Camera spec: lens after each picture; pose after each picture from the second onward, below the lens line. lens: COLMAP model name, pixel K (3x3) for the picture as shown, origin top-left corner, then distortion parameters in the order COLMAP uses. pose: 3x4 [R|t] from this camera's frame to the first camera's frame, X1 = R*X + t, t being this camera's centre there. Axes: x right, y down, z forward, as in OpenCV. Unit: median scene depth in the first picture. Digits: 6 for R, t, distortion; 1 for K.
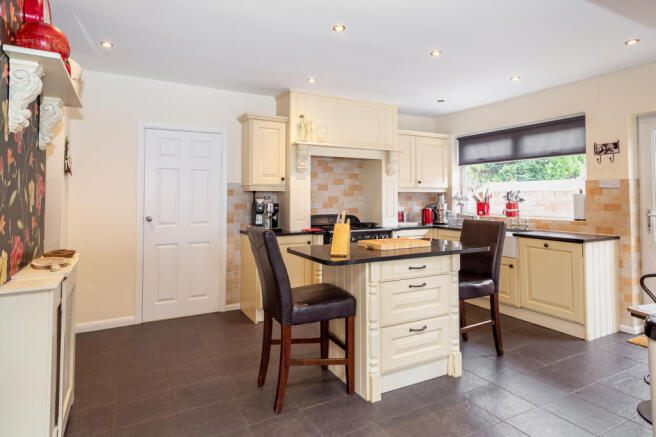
lens RADIAL K [[372.4, 0, 324.9], [0, 372.4, 186.6], [0, 0, 1]] dist [0.005374, 0.001819]
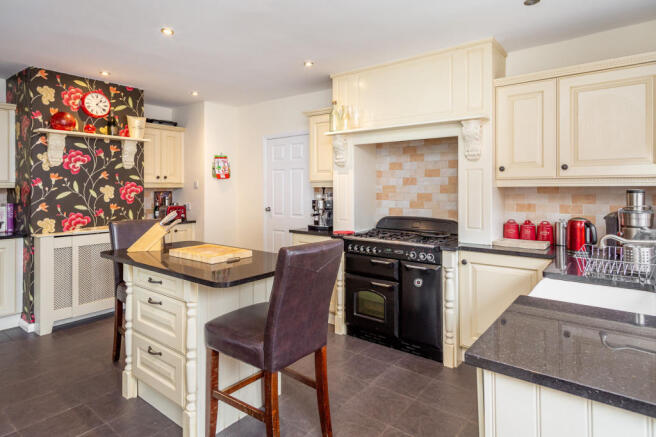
lens RADIAL K [[372.4, 0, 324.9], [0, 372.4, 186.6], [0, 0, 1]] dist [0.005374, 0.001819]
pose [[0.400912, -0.000988, -0.916116, 0.623156], [0.030903, 0.999445, 0.012446, -0.001839], [0.915595, -0.033301, 0.400720, 0.521193]]
